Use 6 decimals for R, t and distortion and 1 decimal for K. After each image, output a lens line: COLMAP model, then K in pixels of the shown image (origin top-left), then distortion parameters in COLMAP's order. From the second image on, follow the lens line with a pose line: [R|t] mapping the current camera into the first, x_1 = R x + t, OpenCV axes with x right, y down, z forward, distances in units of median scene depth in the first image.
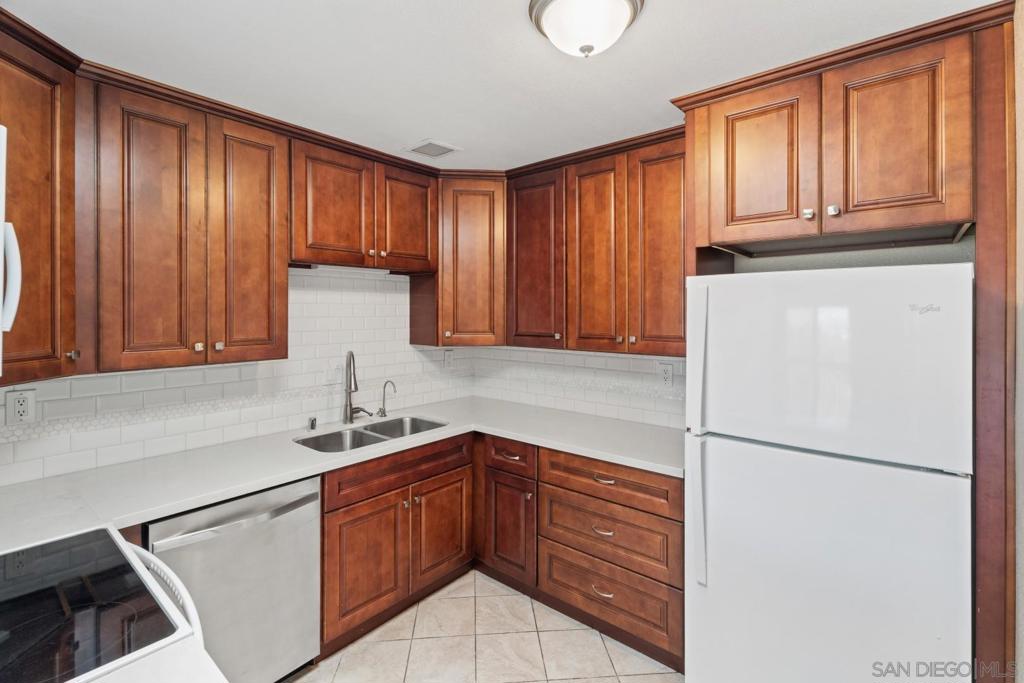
lens RADIAL K [[464.1, 0, 492.9], [0, 464.1, 311.1], [0, 0, 1]] dist [0.000872, -0.000464]
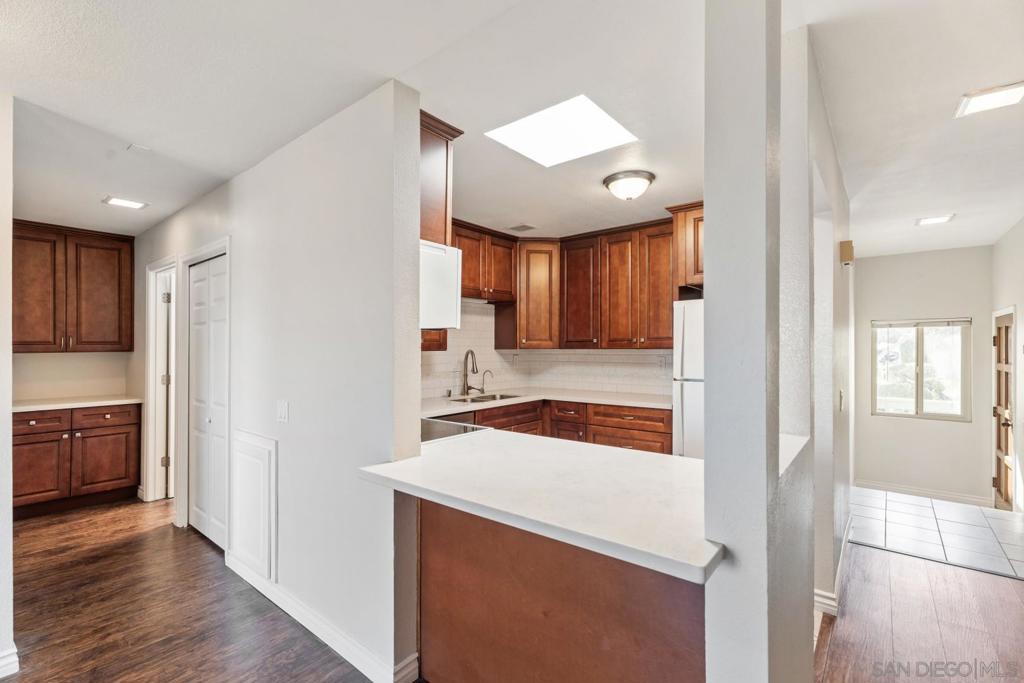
lens RADIAL K [[464.1, 0, 486.7], [0, 464.1, 354.3], [0, 0, 1]] dist [0.000872, -0.000464]
pose [[0.999907, -0.003953, 0.013054, -0.289579], [0.003785, 0.999910, 0.012845, 0.087193], [-0.013104, -0.012794, 0.999832, -0.691303]]
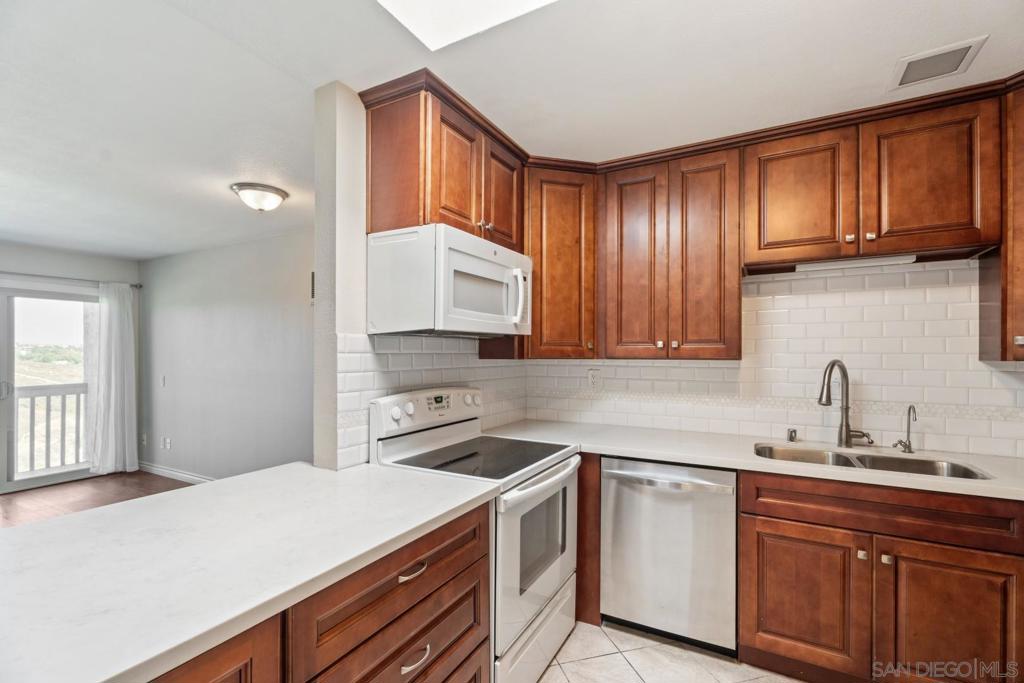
lens RADIAL K [[464.1, 0, 510.2], [0, 464.1, 345.4], [0, 0, 1]] dist [0.000872, -0.000464]
pose [[0.207966, -0.014342, -0.978031, 0.434472], [-0.004677, 0.999866, -0.015657, 0.082123], [0.978125, 0.007830, 0.207871, 0.259576]]
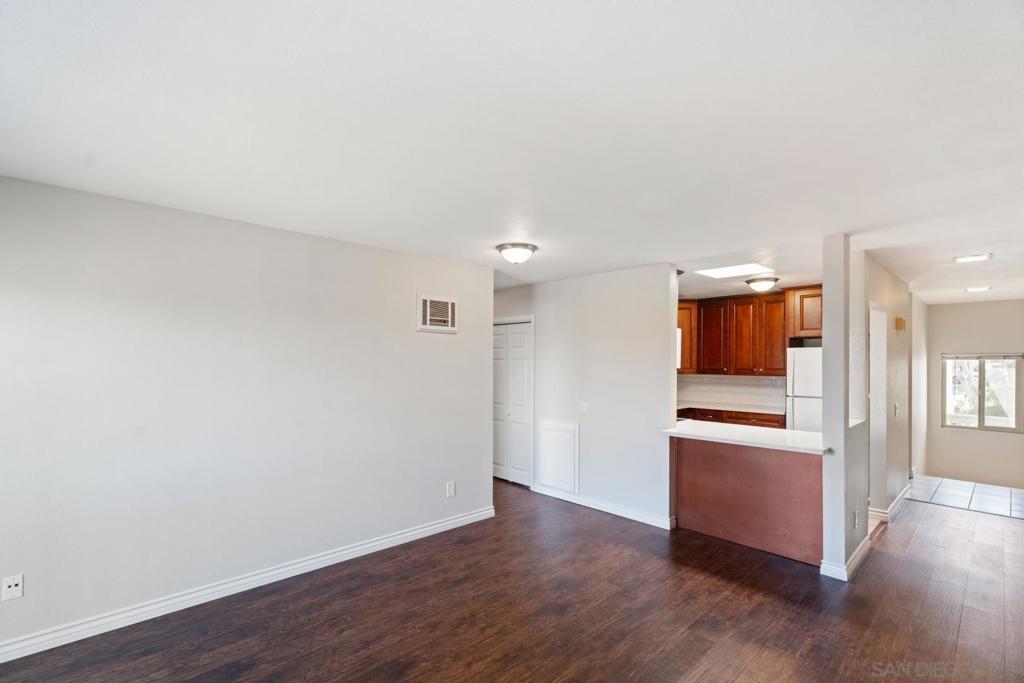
lens RADIAL K [[464.1, 0, 487.6], [0, 464.1, 359.1], [0, 0, 1]] dist [0.000872, -0.000464]
pose [[0.992967, 0.004766, -0.118295, -0.892176], [-0.005628, 0.999960, -0.006951, 0.026551], [0.118257, 0.007568, 0.992954, -1.724135]]
